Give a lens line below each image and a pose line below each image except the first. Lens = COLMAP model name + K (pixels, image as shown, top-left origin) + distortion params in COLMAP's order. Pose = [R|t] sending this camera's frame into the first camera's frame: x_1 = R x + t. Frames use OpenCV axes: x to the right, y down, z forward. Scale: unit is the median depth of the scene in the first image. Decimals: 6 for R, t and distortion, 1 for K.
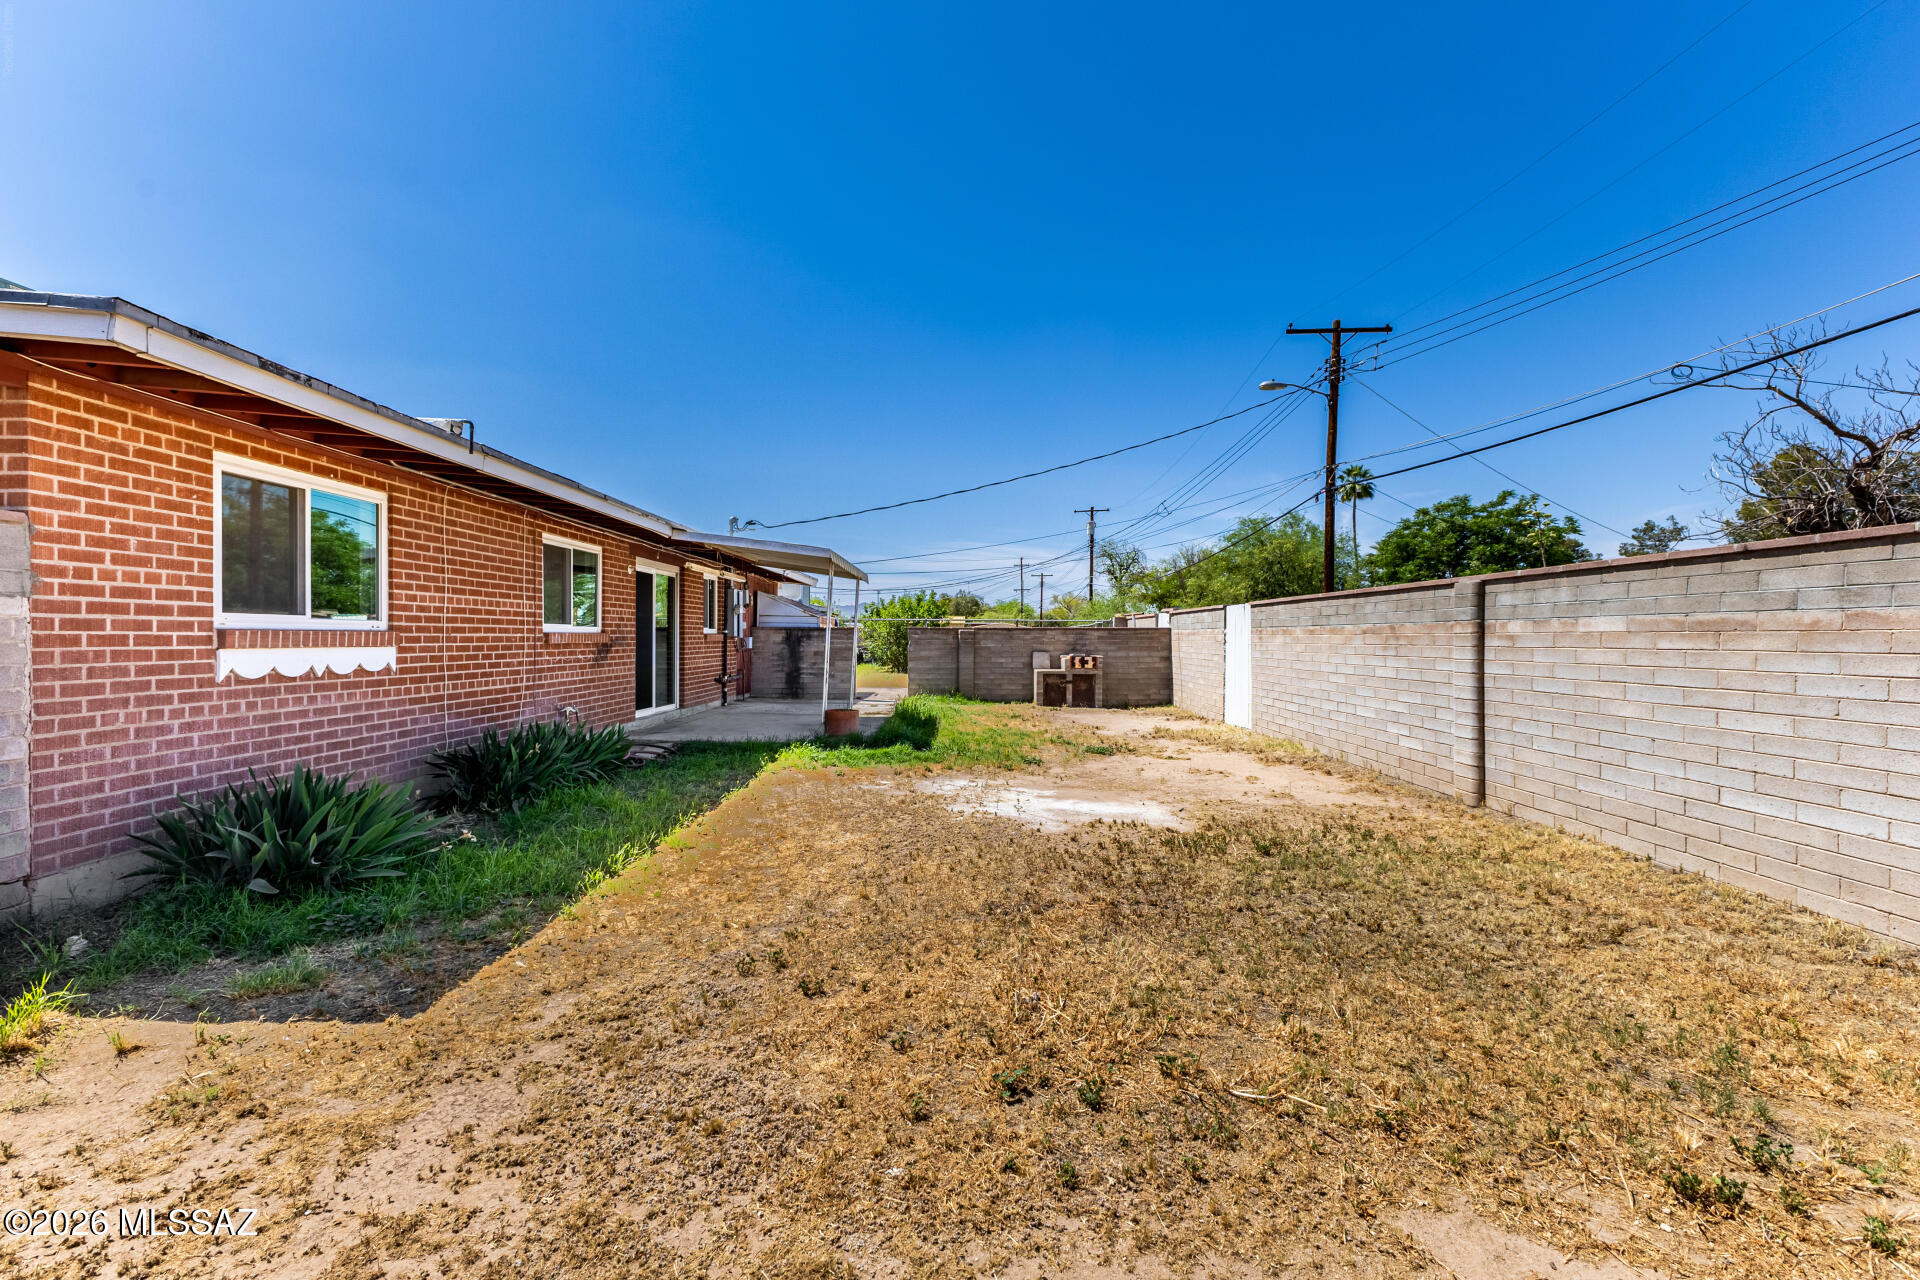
lens RADIAL K [[822.6, 0, 958.8], [0, 822.6, 637.4], [0, 0, 1]] dist [0.011921, -0.001027]
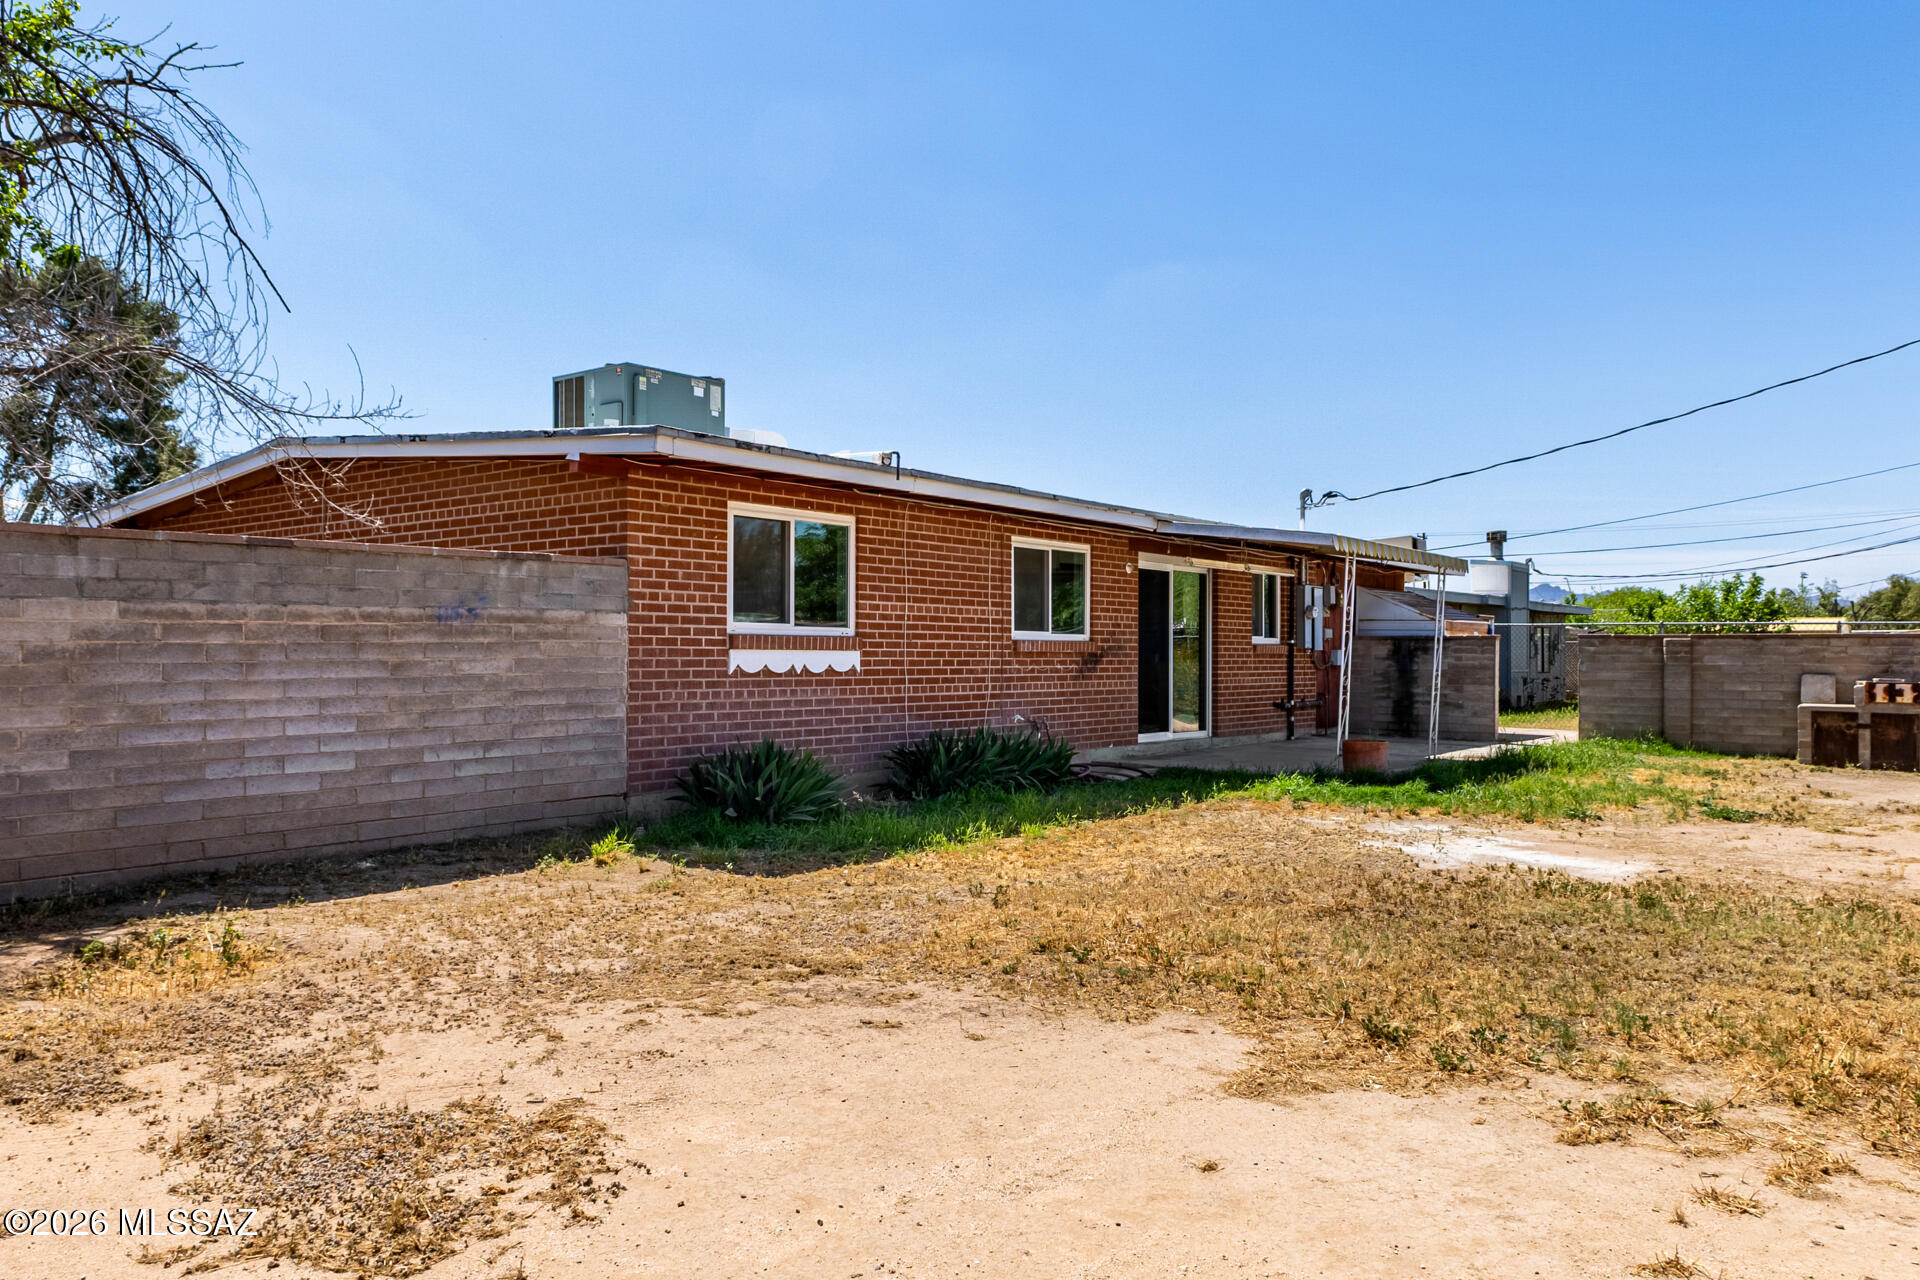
lens RADIAL K [[1361.8, 0, 1004.2], [0, 1361.8, 638.4], [0, 0, 1]] dist [0.032018, -0.001193]
pose [[0.805827, -0.005816, -0.592122, 0.525668], [-0.002958, 0.999900, -0.013847, 0.017655], [0.592144, 0.012910, 0.805729, -0.347878]]
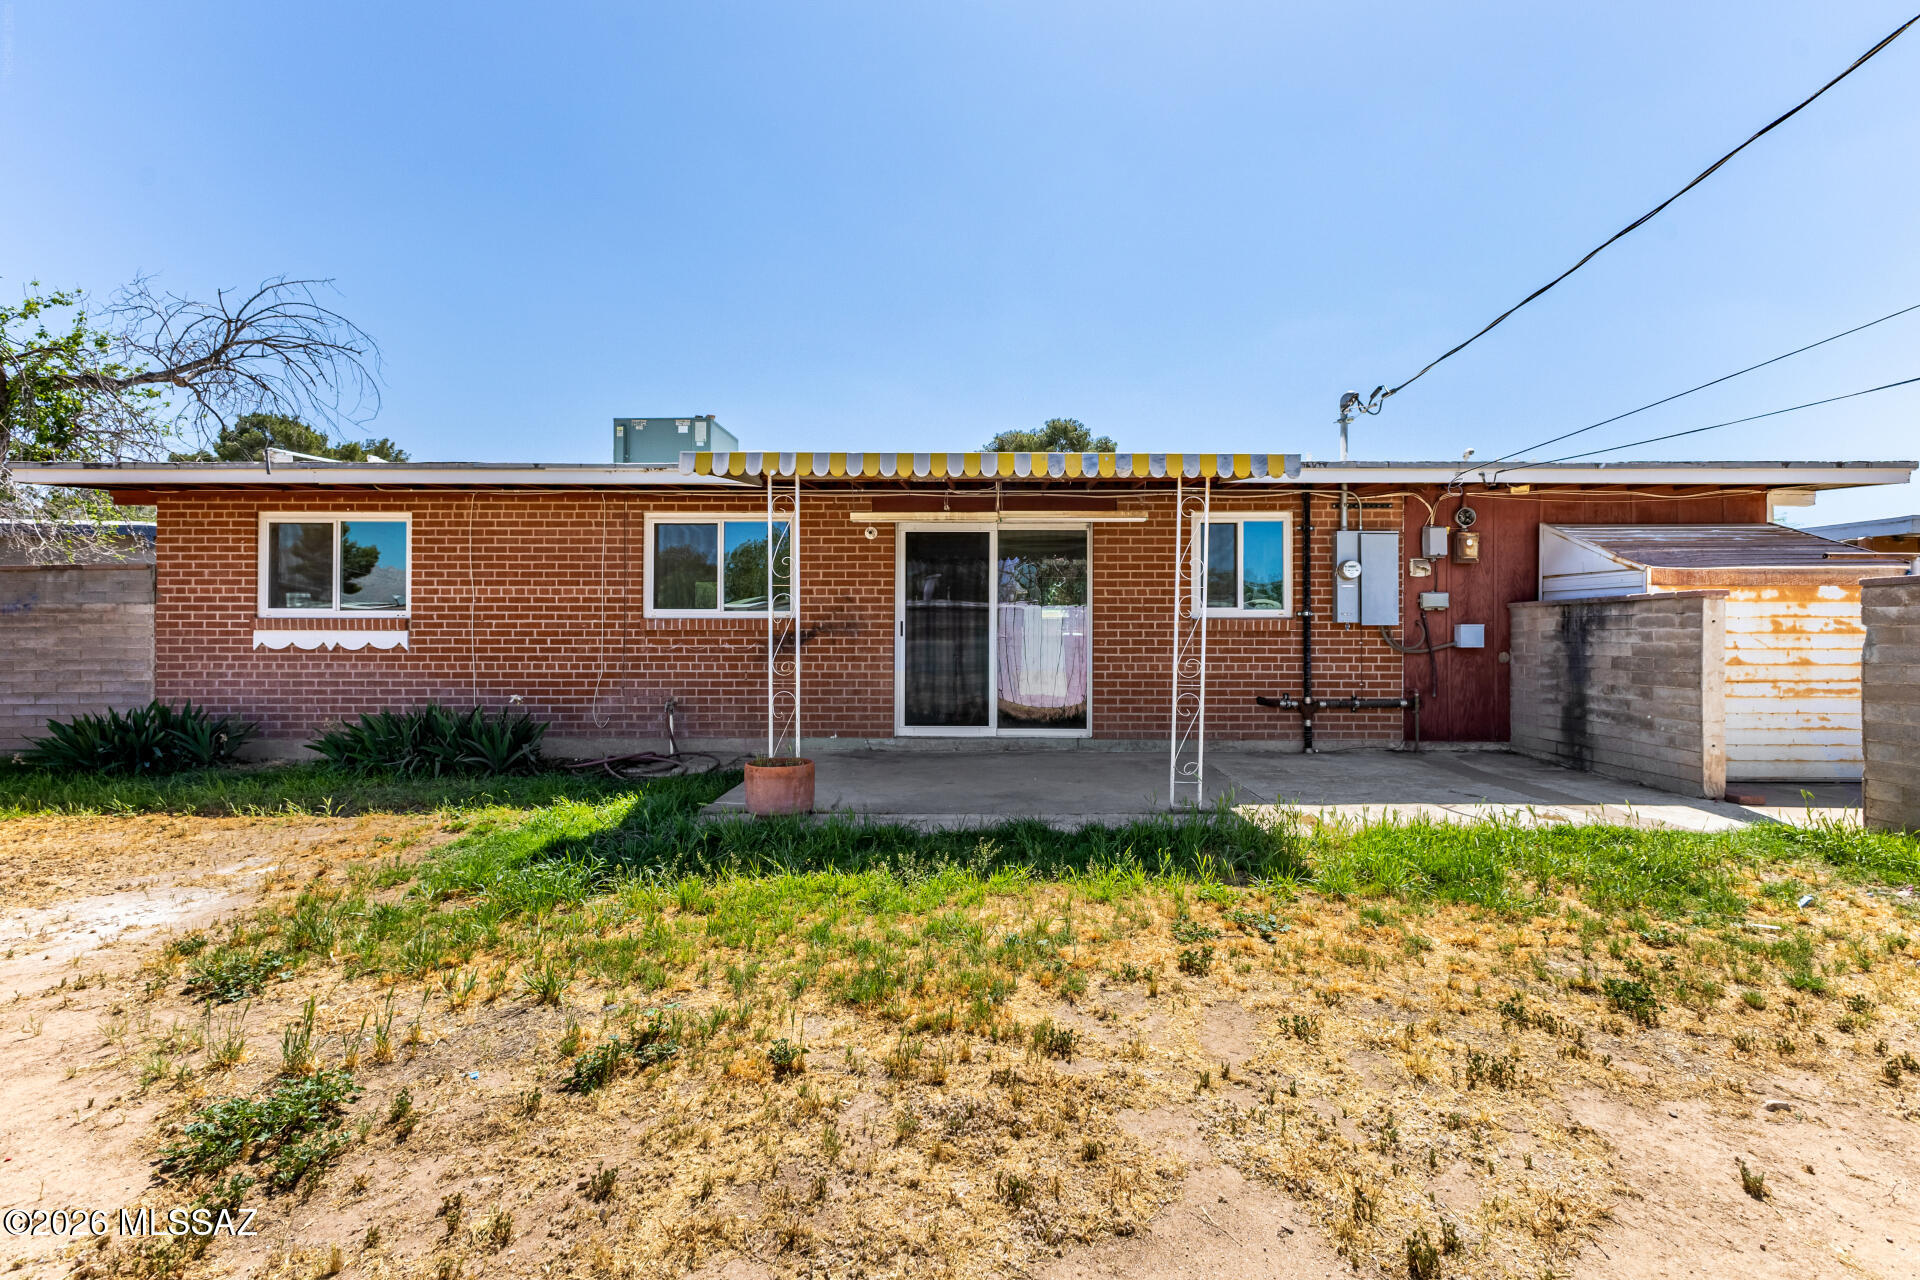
lens RADIAL K [[850.9, 0, 964.8], [0, 850.9, 632.3], [0, 0, 1]] dist [0.013148, -0.000301]
pose [[-0.002161, -0.008177, -0.999964, 0.576631], [-0.001084, 0.999966, -0.008174, 0.021378], [0.999997, 0.001066, -0.002169, 1.684285]]
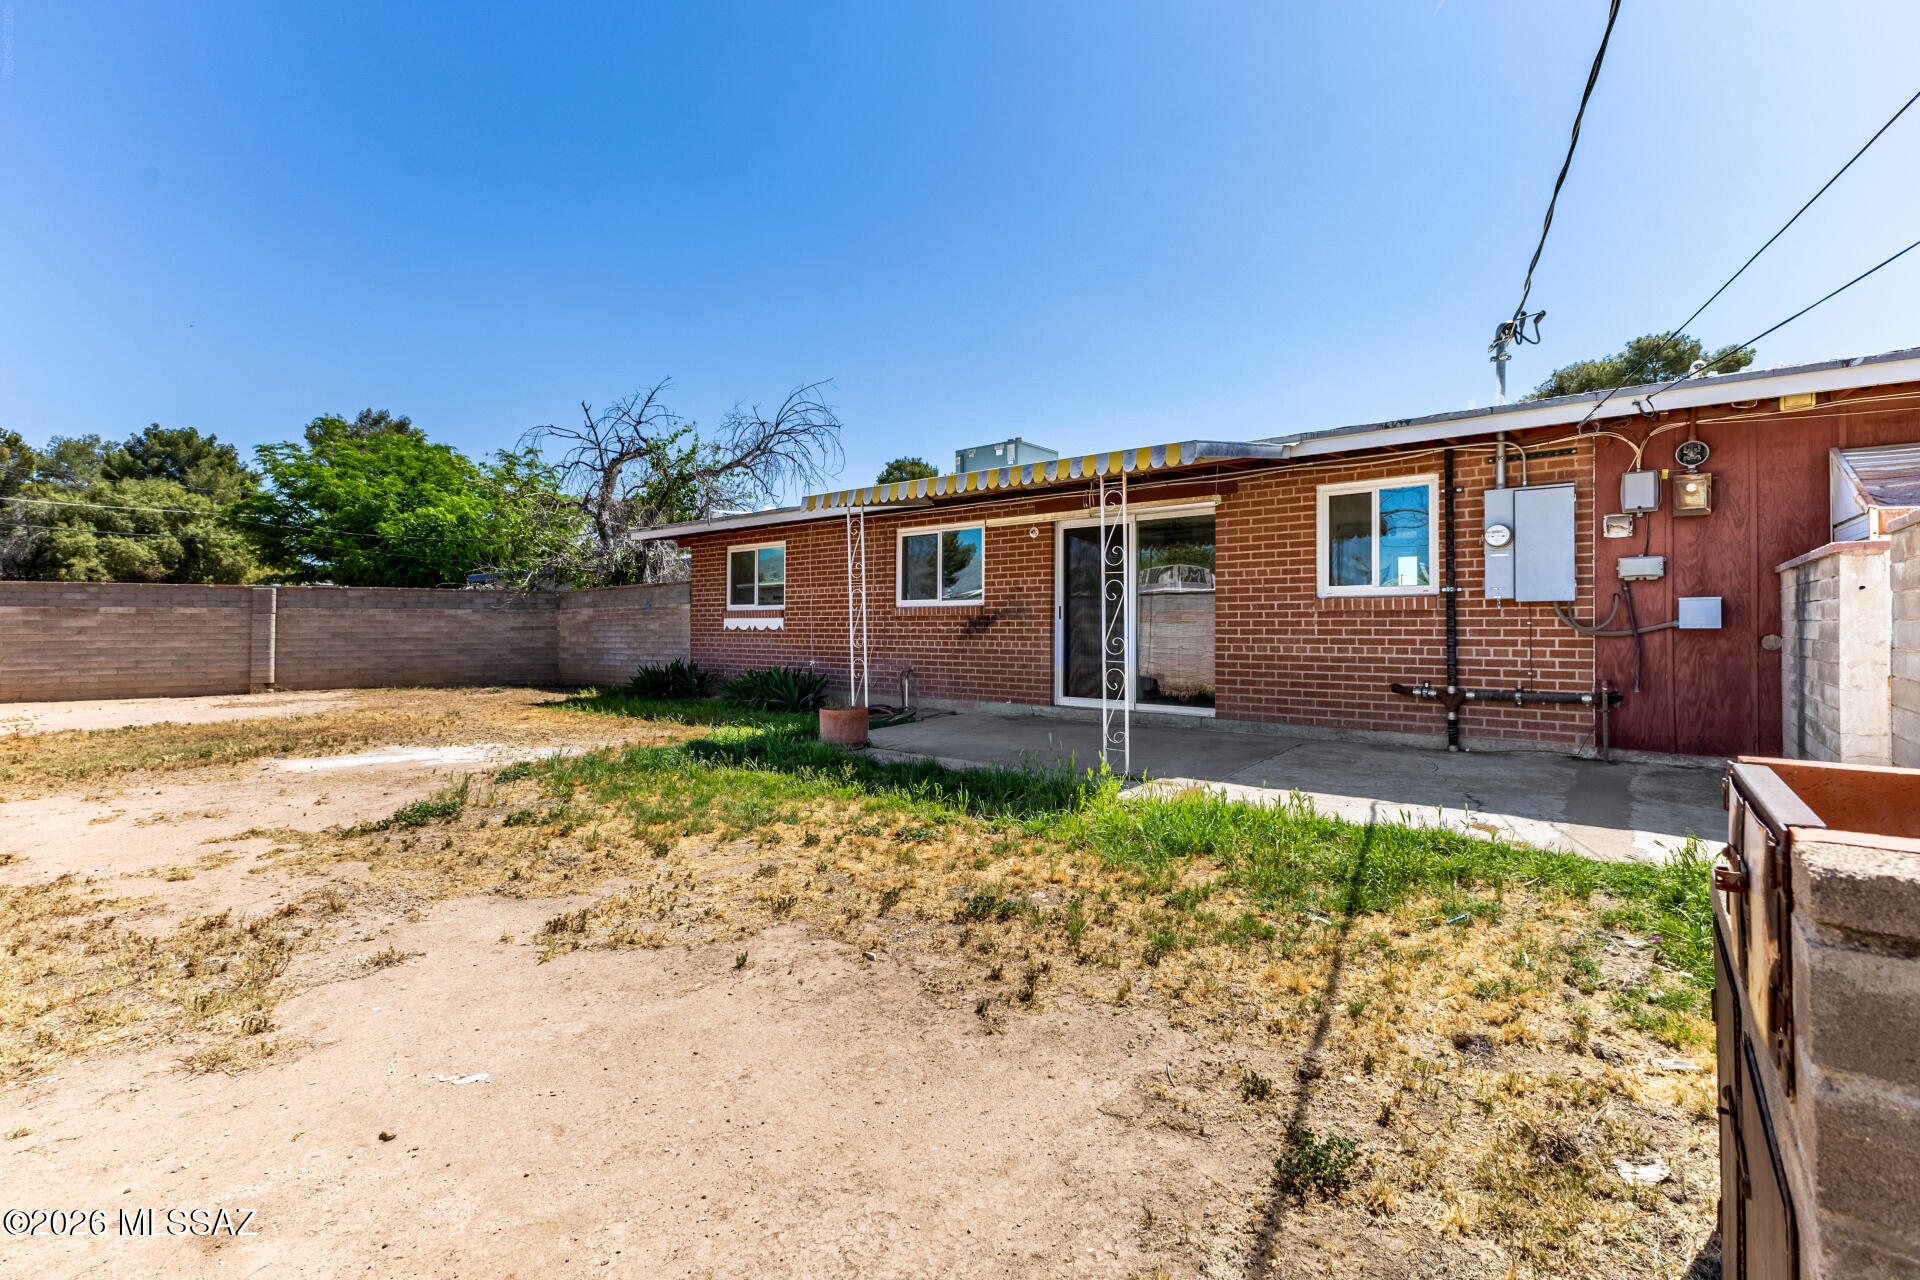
lens RADIAL K [[850.5, 0, 955.0], [0, 850.5, 619.5], [0, 0, 1]] dist [0.015839, -0.002979]
pose [[-0.634723, -0.003100, -0.772734, 0.561783], [0.002748, 0.999977, -0.006268, 0.026011], [0.772735, -0.006102, -0.634699, 2.349314]]
